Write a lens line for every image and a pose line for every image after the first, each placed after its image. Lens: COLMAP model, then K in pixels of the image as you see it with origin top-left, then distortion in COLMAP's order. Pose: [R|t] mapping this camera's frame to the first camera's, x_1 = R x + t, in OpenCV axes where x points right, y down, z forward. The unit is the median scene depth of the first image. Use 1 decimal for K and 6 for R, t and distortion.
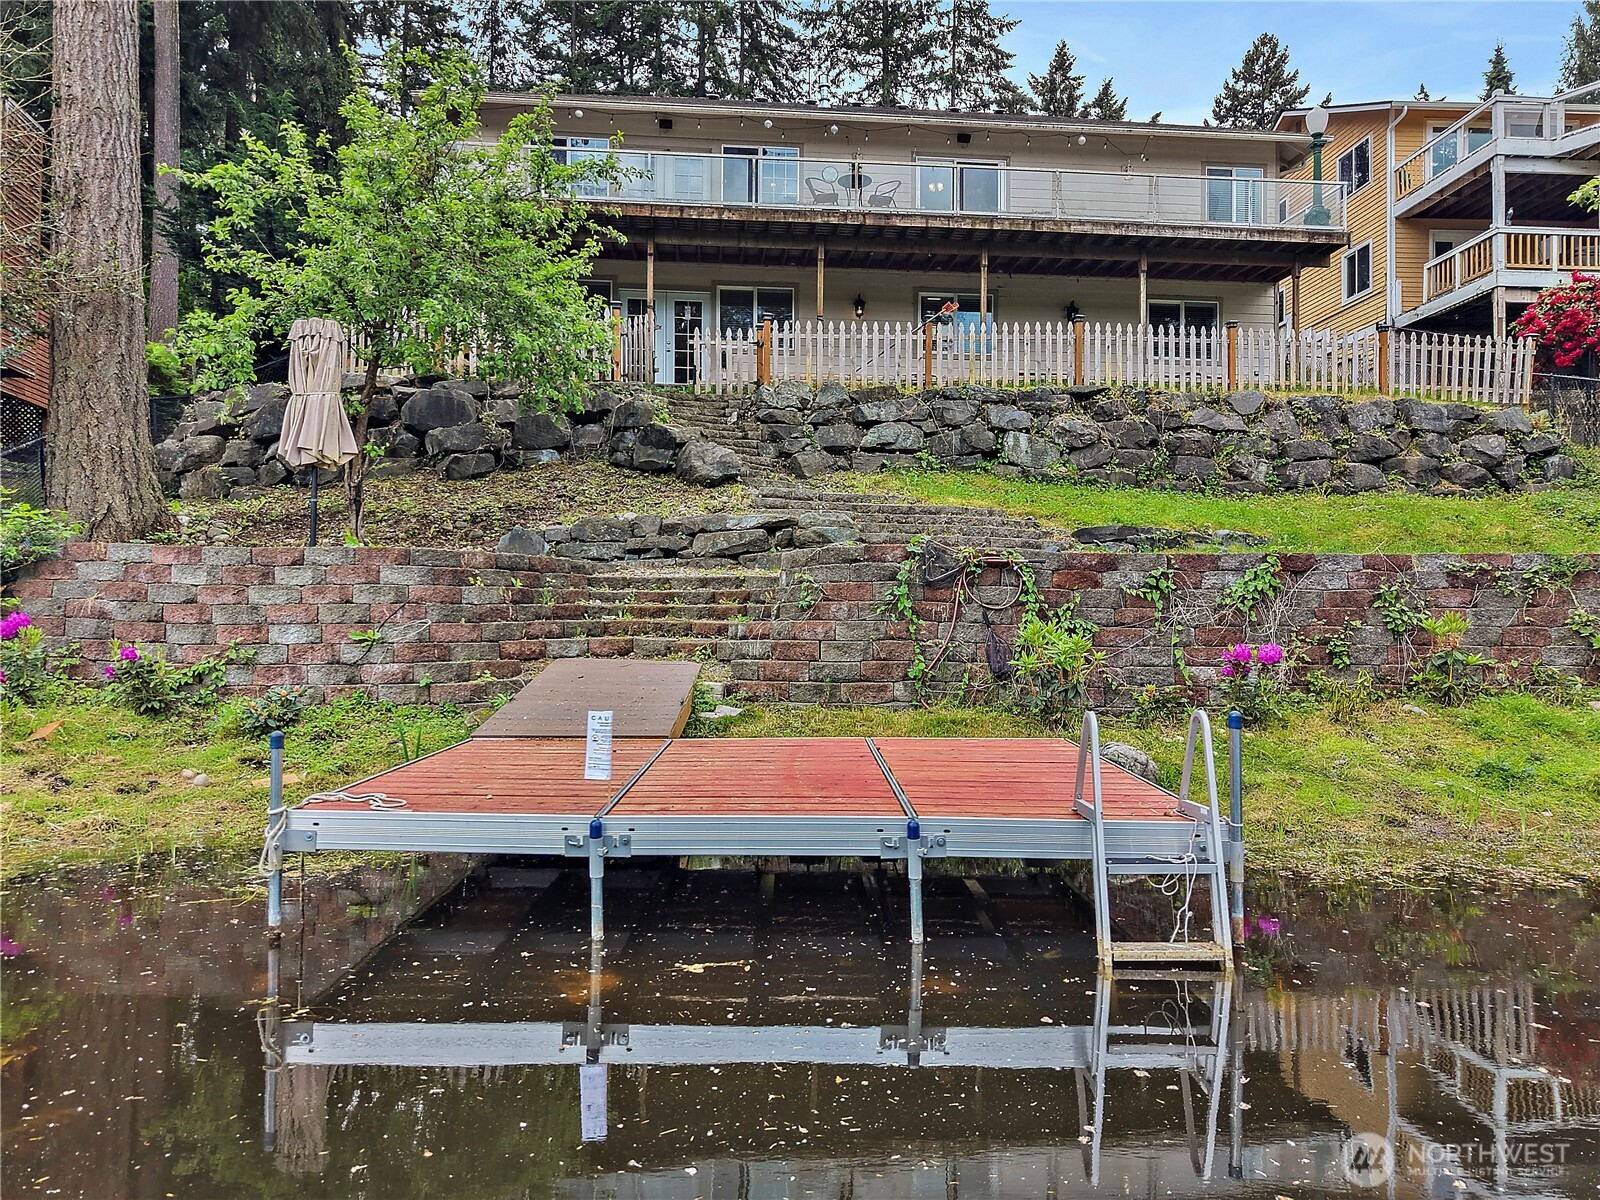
lens RADIAL K [[1072.7, 0, 817.0], [0, 1072.7, 596.6], [0, 0, 1]] dist [0.055261, -0.063551]
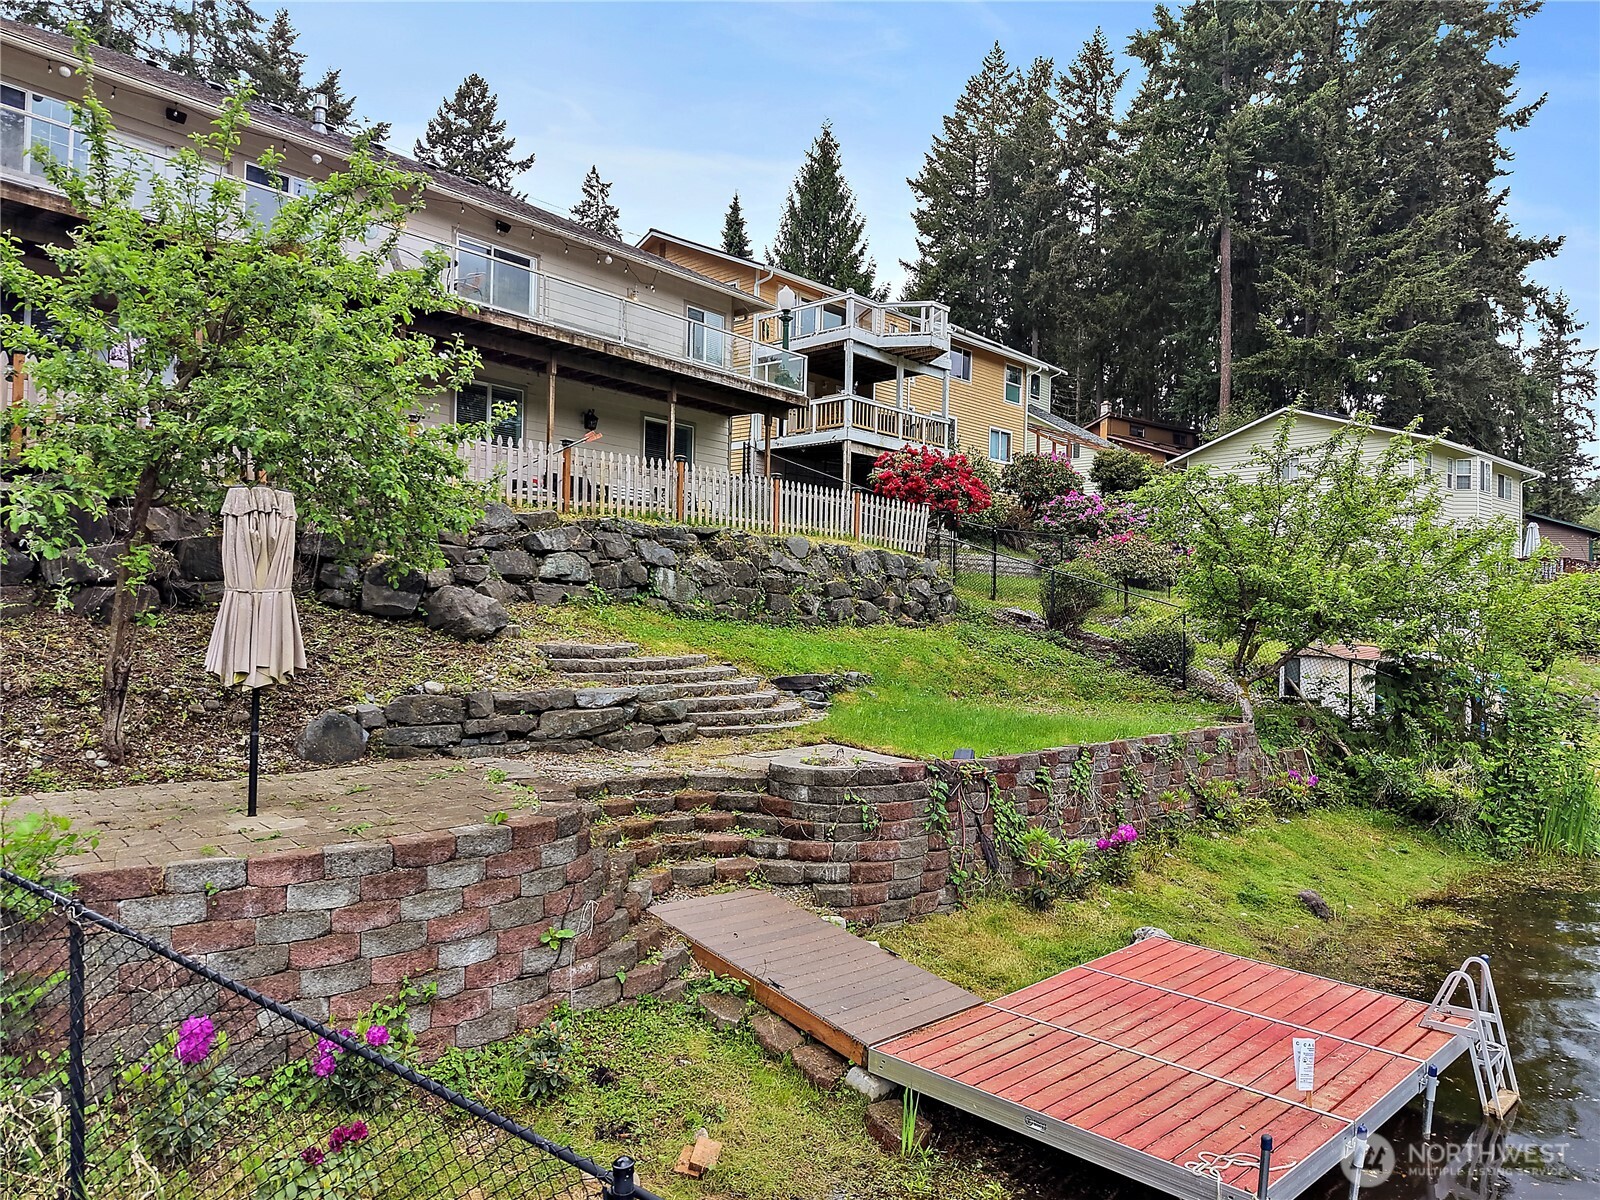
lens RADIAL K [[1072.7, 0, 817.0], [0, 1072.7, 596.6], [0, 0, 1]] dist [0.055261, -0.063551]
pose [[0.712210, 0.026762, 0.701456, -0.454217], [-0.029190, 0.999538, -0.008497, -0.119333], [-0.701360, -0.014424, 0.712662, 0.130889]]
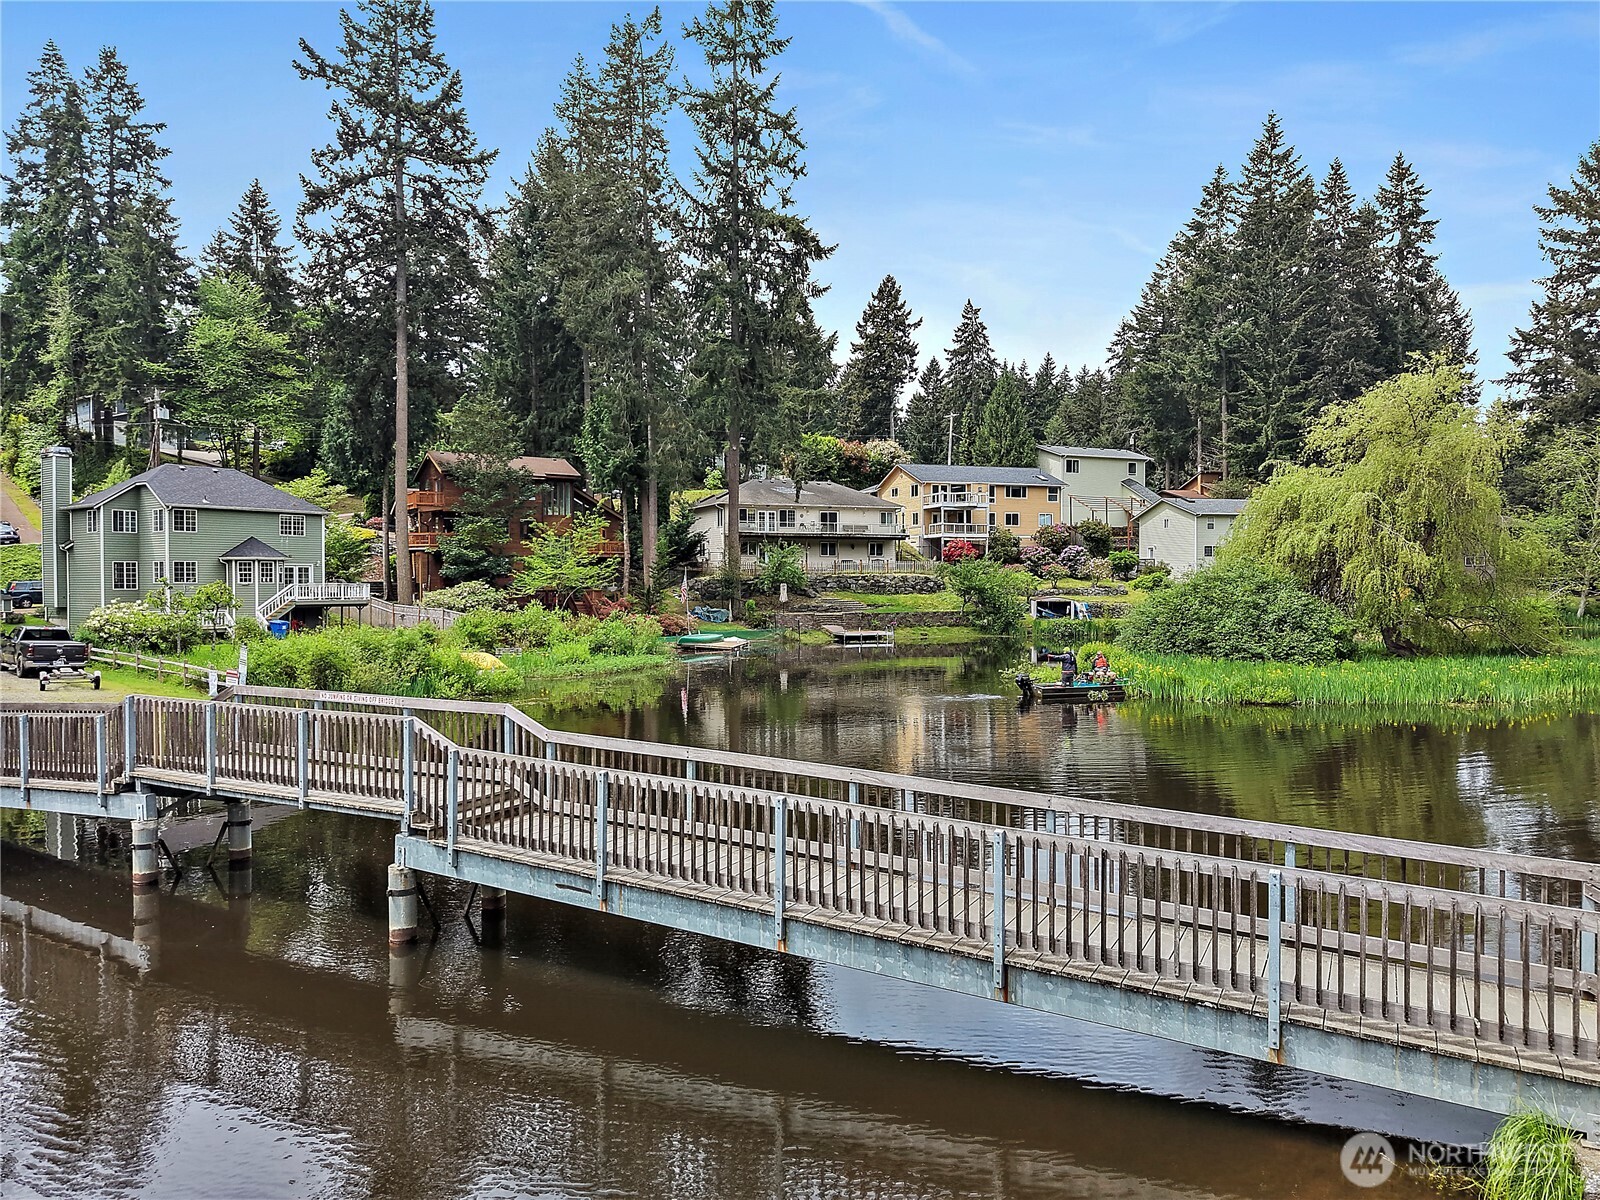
lens RADIAL K [[1072.7, 0, 817.0], [0, 1072.7, 596.6], [0, 0, 1]] dist [0.055261, -0.063551]
pose [[0.946691, -0.011642, 0.321932, -1.768966], [0.003645, 0.999670, 0.025432, -0.228605], [-0.322122, -0.022903, 0.946421, -4.173814]]
